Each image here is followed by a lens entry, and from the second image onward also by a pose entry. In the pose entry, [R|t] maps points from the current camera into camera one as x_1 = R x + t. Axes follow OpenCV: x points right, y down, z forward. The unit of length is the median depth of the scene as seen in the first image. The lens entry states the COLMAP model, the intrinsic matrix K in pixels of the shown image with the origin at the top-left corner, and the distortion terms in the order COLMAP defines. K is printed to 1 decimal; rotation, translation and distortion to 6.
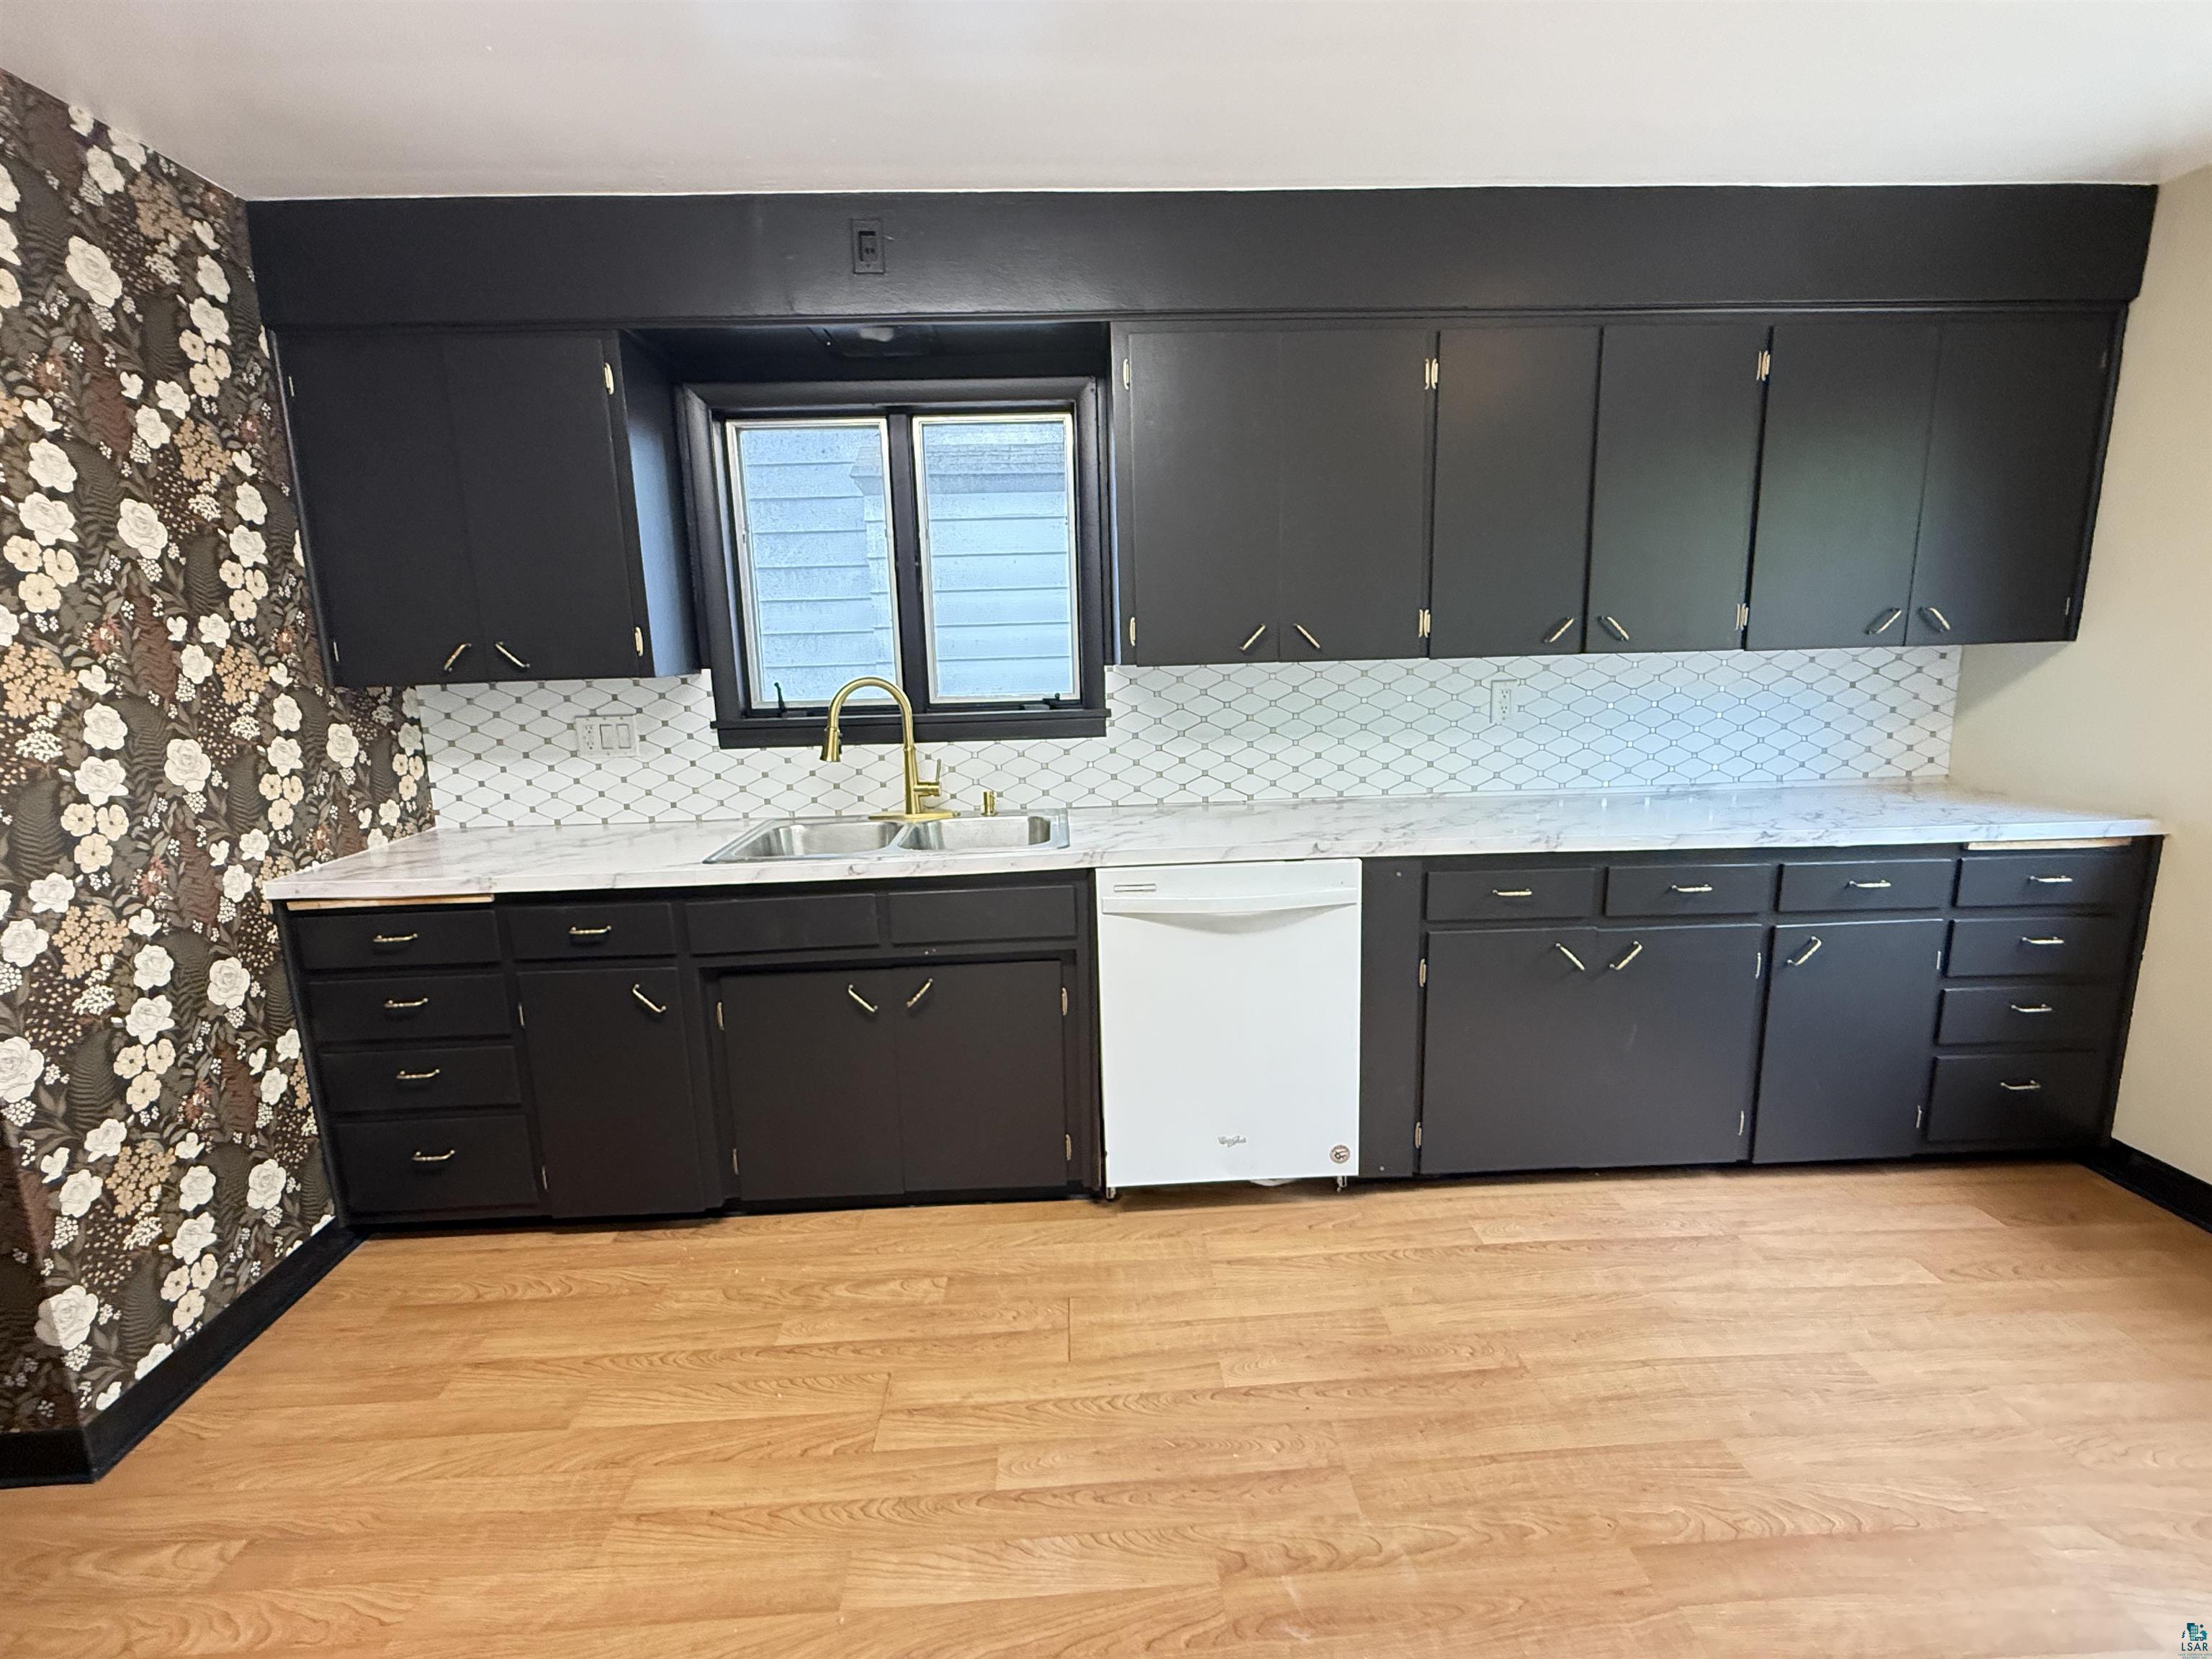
lens RADIAL K [[1002.3, 0, 1108.4], [0, 1002.3, 830.7], [0, 0, 1]] dist [0.000253, -0.000552]
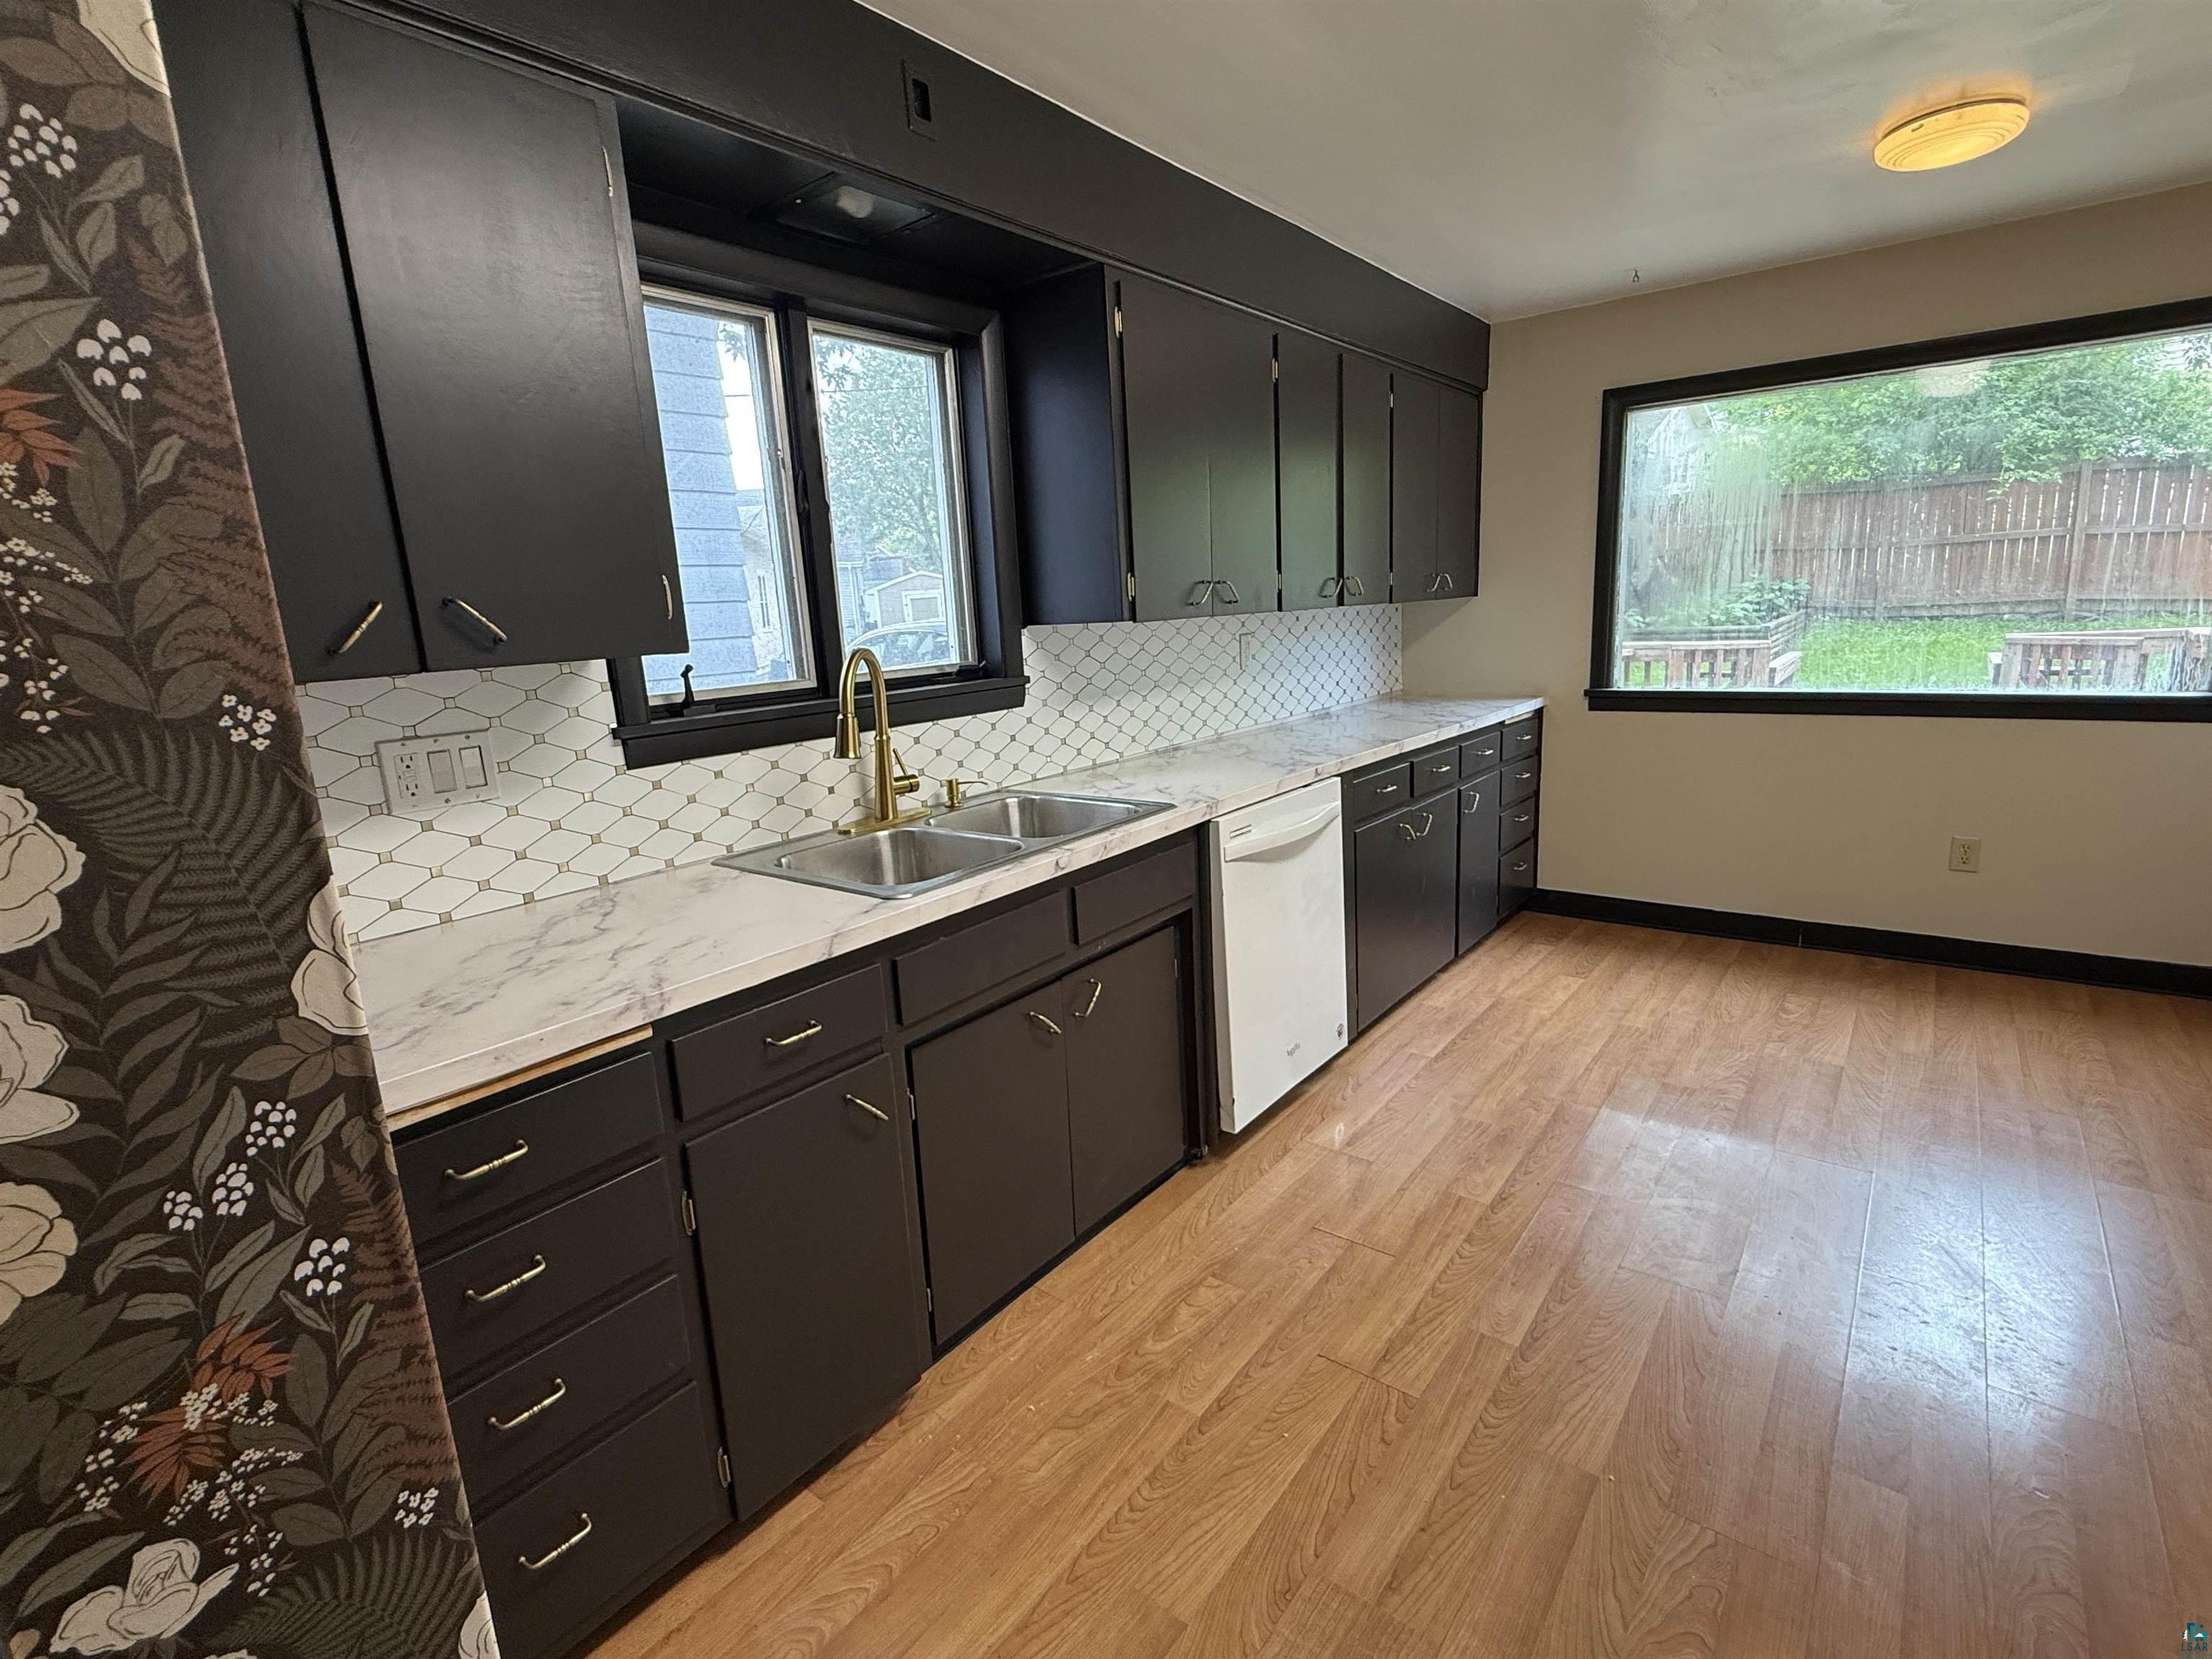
lens RADIAL K [[1056.9, 0, 1106.0], [0, 1056.9, 829.5], [0, 0, 1]] dist [0.001158, 0.000131]
pose [[0.649418, -0.165745, 0.742149, -0.860485], [0.175839, 0.982238, 0.065496, -0.040295], [-0.739822, 0.087965, 0.667027, 0.374850]]
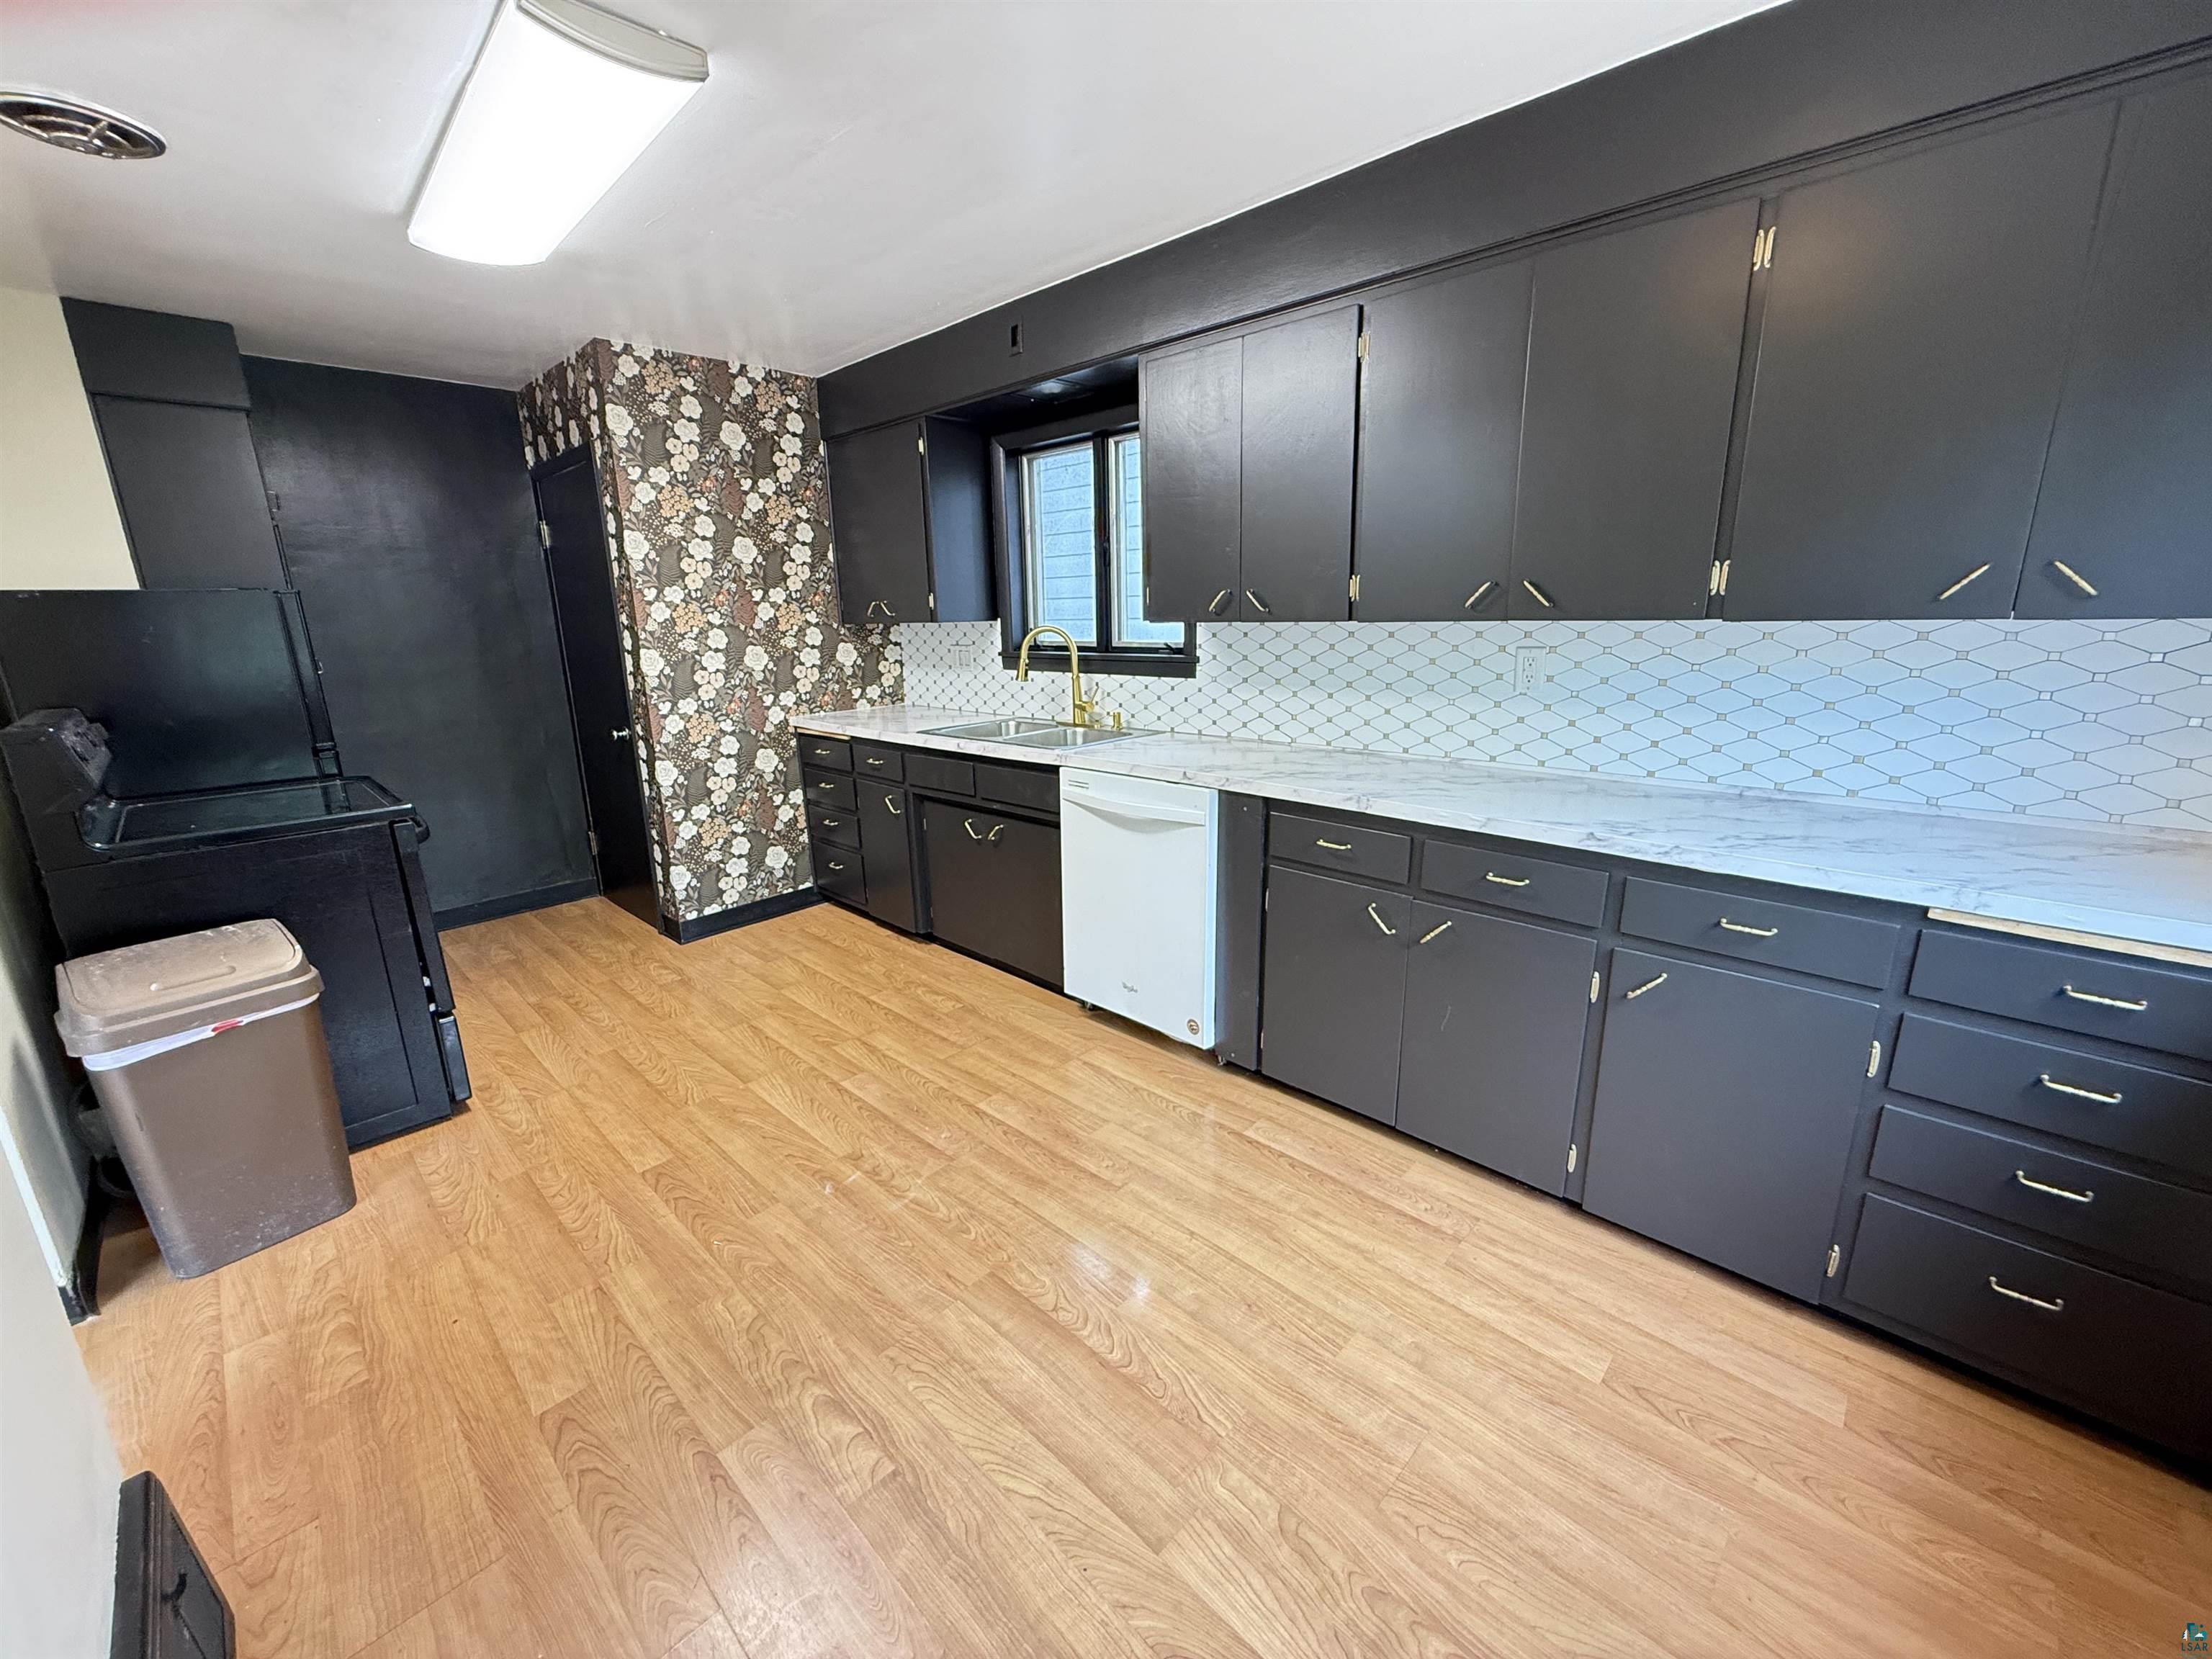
lens RADIAL K [[884.3, 0, 1104.6], [0, 884.3, 828.7], [0, 0, 1]] dist [-0.000106, 0.000071]
pose [[0.686237, 0.187249, -0.702863, 0.917126], [-0.133583, 0.982305, 0.131272, -0.047614], [0.715006, 0.003807, 0.699108, 0.166638]]
